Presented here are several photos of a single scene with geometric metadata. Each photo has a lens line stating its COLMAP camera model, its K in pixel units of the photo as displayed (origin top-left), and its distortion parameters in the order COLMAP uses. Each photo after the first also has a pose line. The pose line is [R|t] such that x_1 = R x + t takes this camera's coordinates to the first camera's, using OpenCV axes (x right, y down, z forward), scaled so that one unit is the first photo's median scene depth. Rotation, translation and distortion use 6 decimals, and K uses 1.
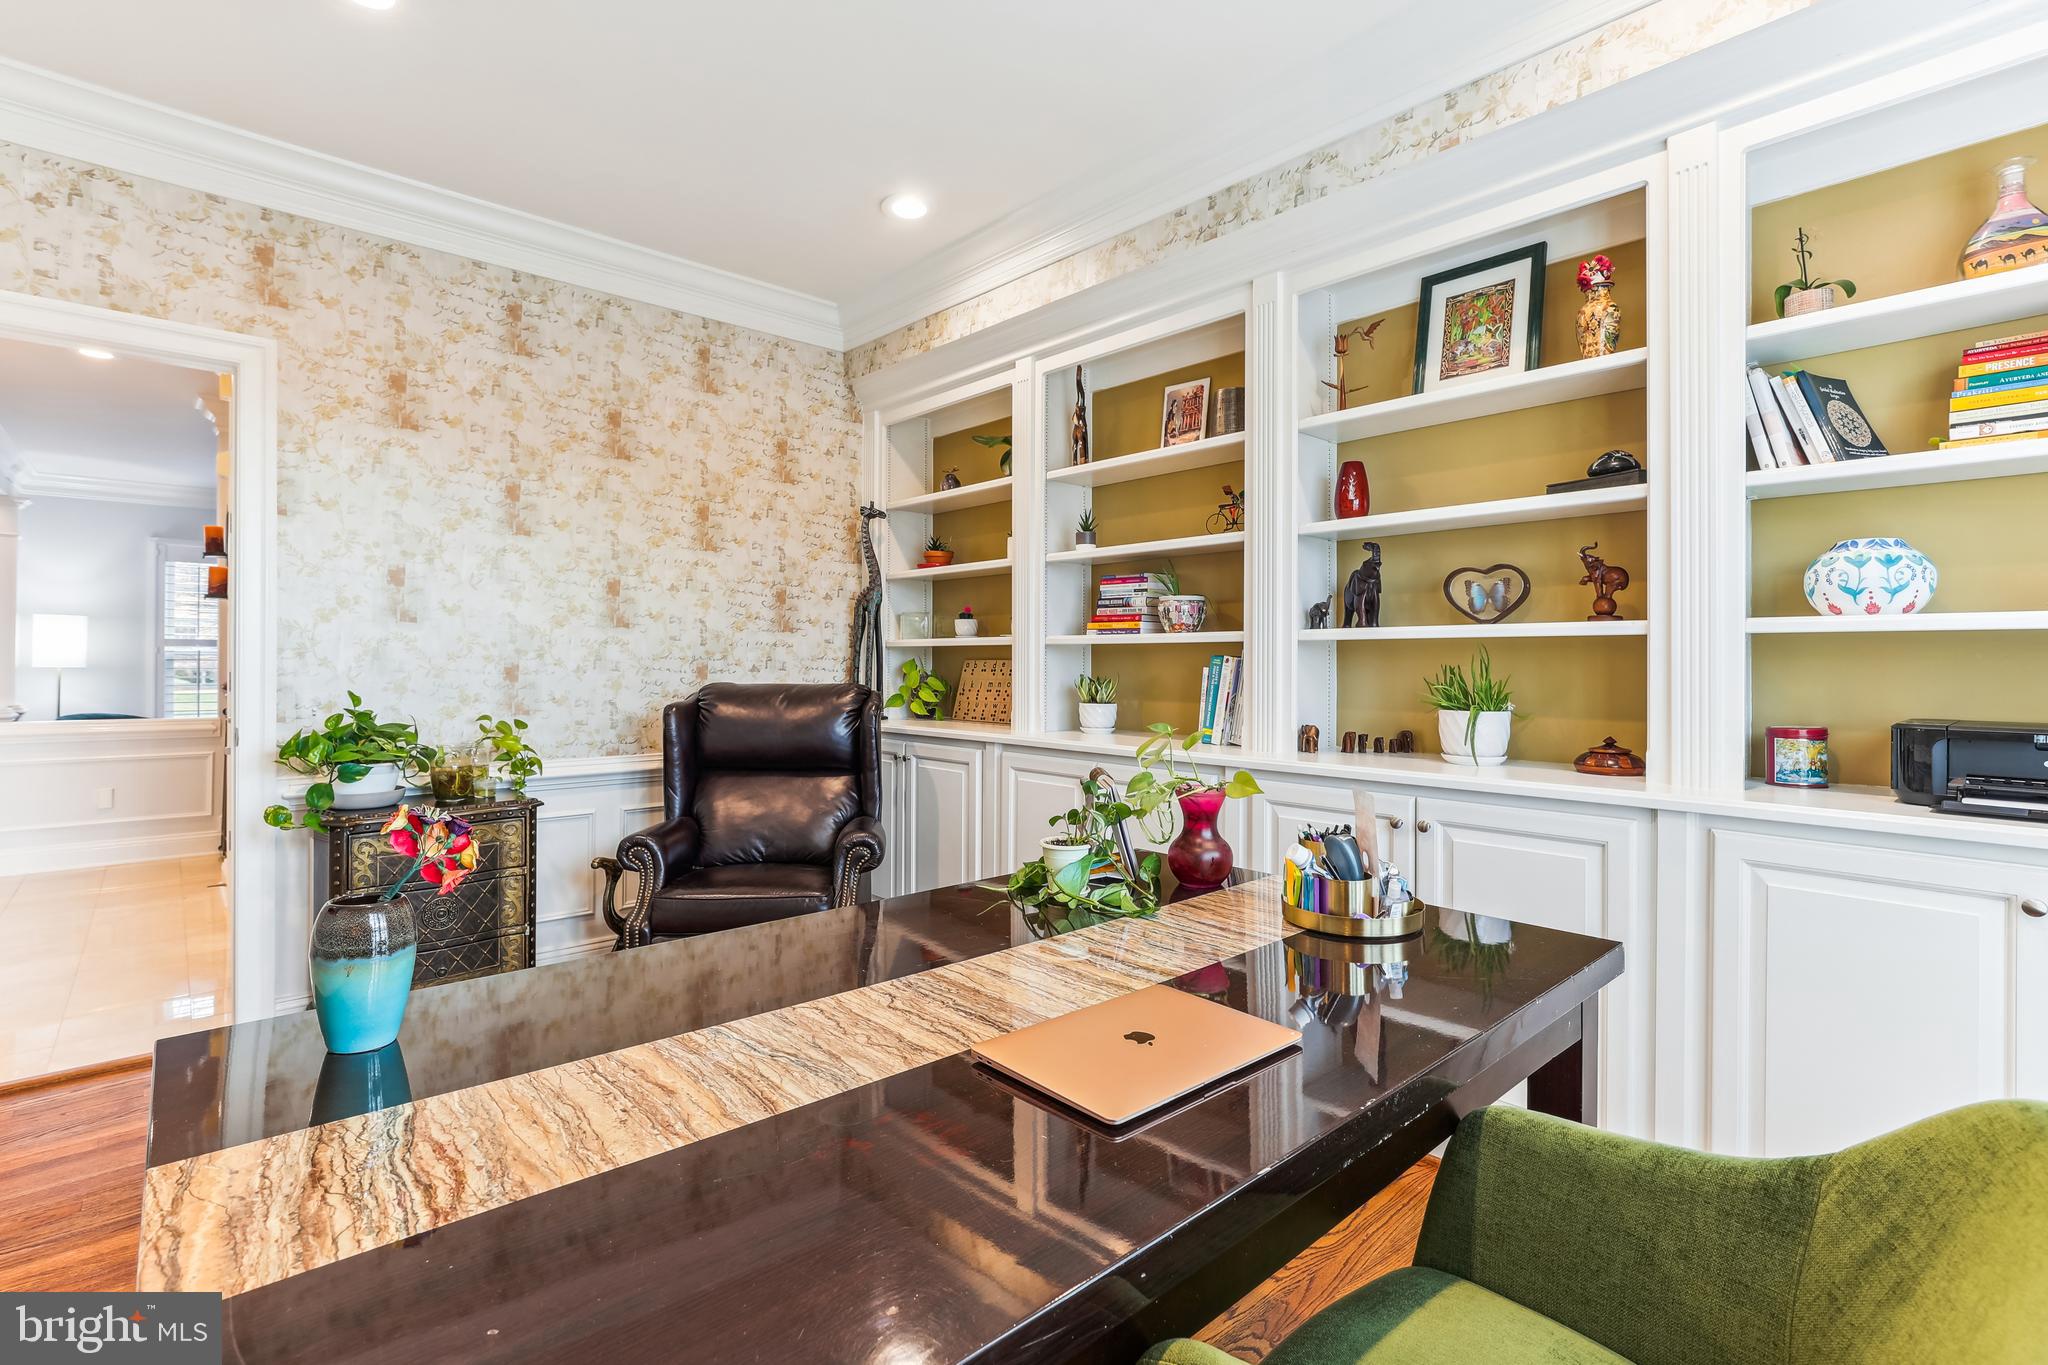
lens RADIAL K [[945.6, 0, 1005.6], [0, 945.6, 669.8], [0, 0, 1]] dist [-0.004579, 0.001024]
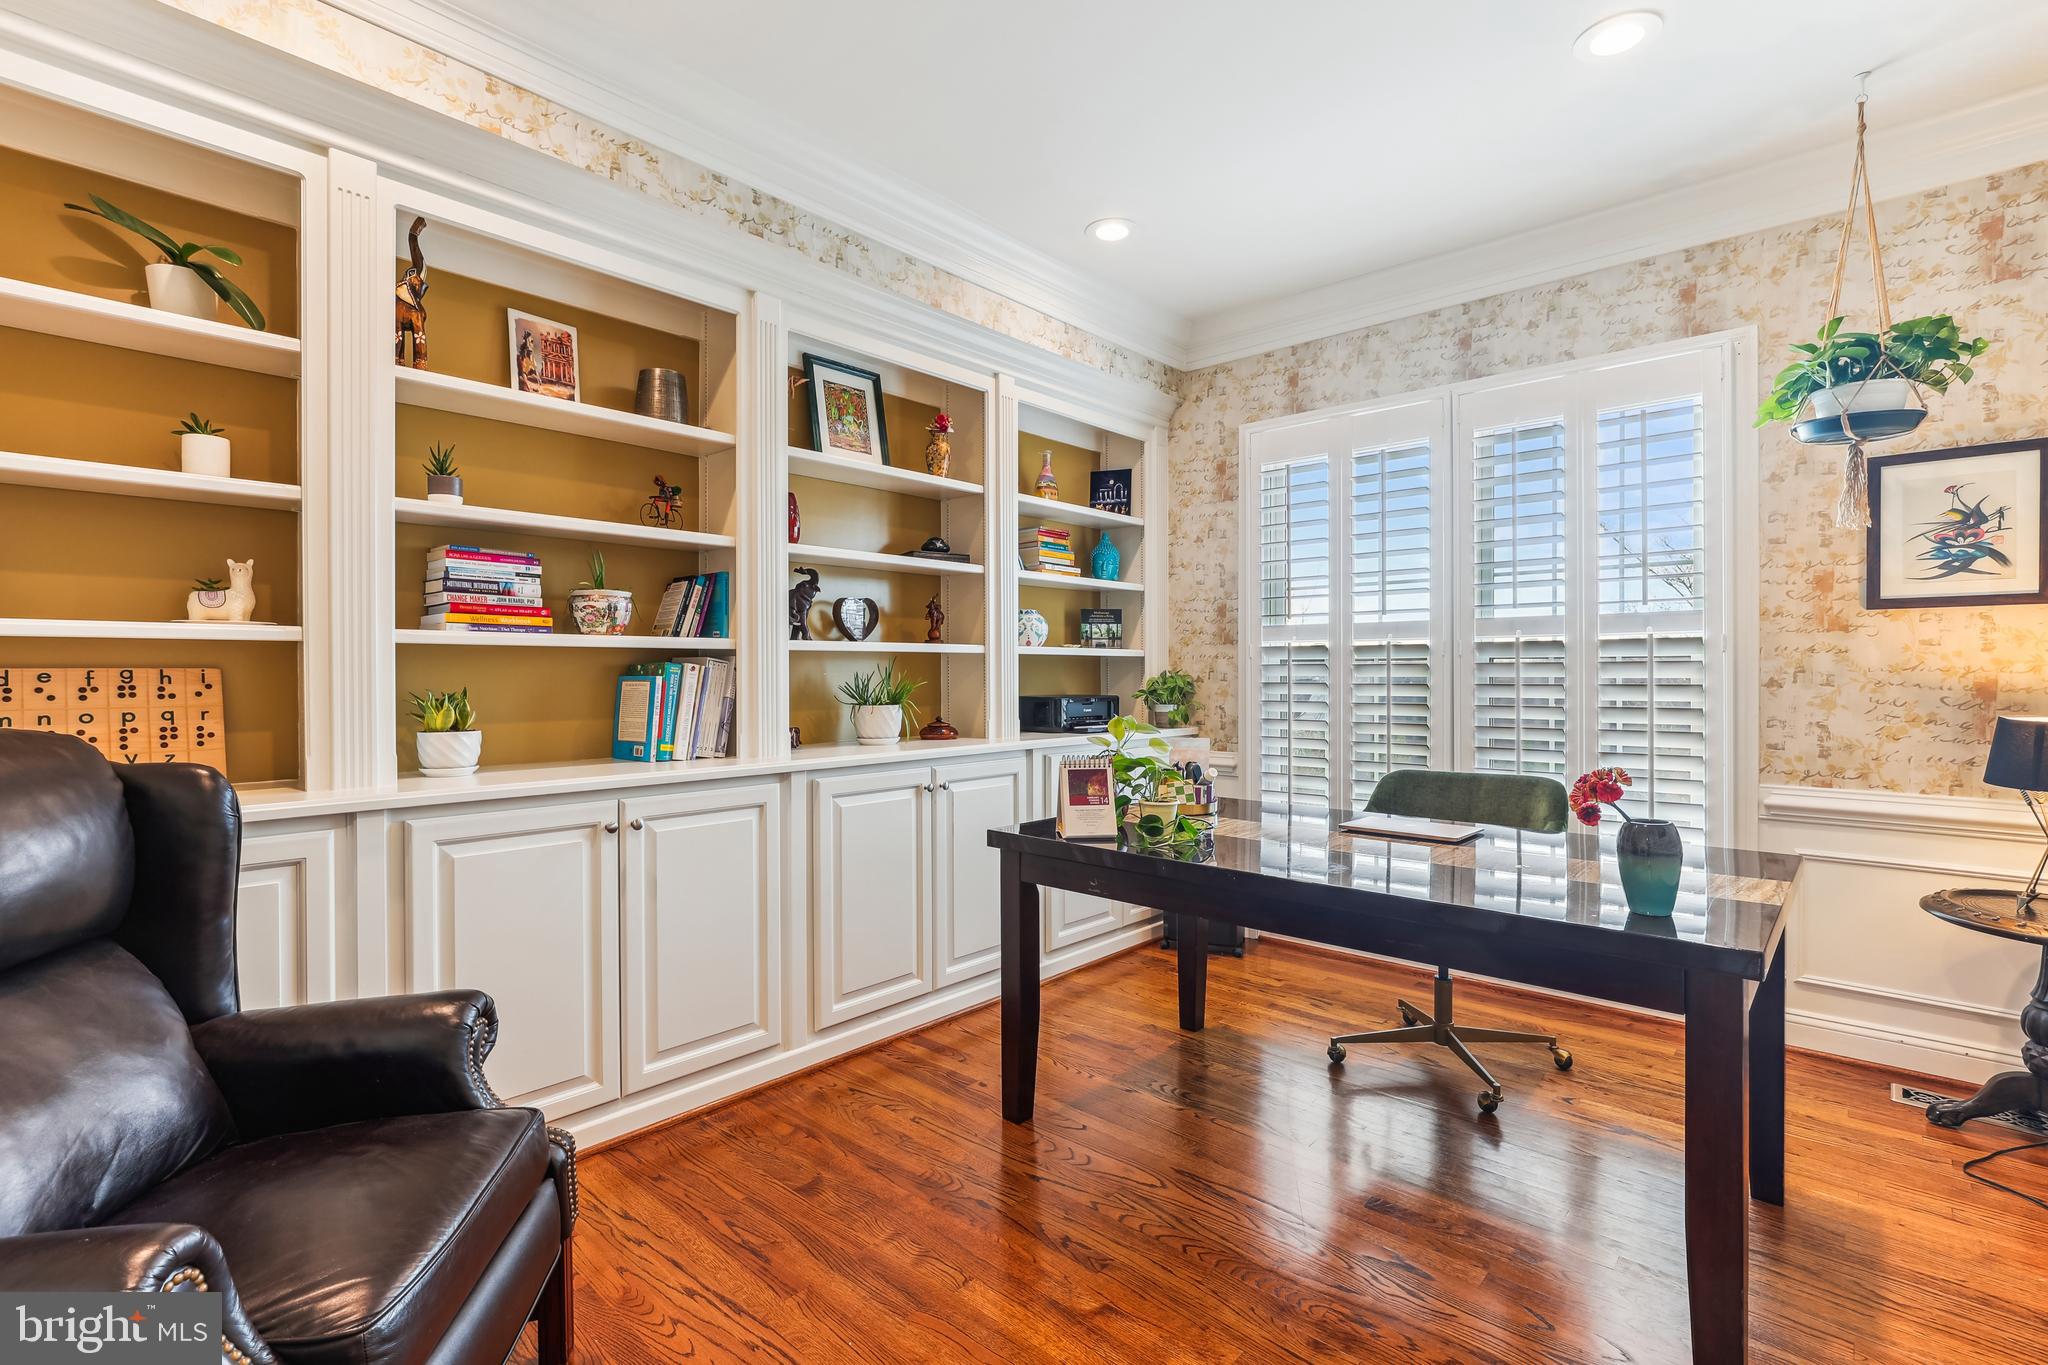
lens RADIAL K [[945.6, 0, 1006.5], [0, 945.6, 677.0], [0, 0, 1]] dist [-0.004579, 0.001024]
pose [[-0.087335, -0.013867, 0.996082, -0.644378], [0.004173, 0.999889, 0.014286, -0.011922], [-0.996170, 0.005405, -0.087268, 0.688142]]
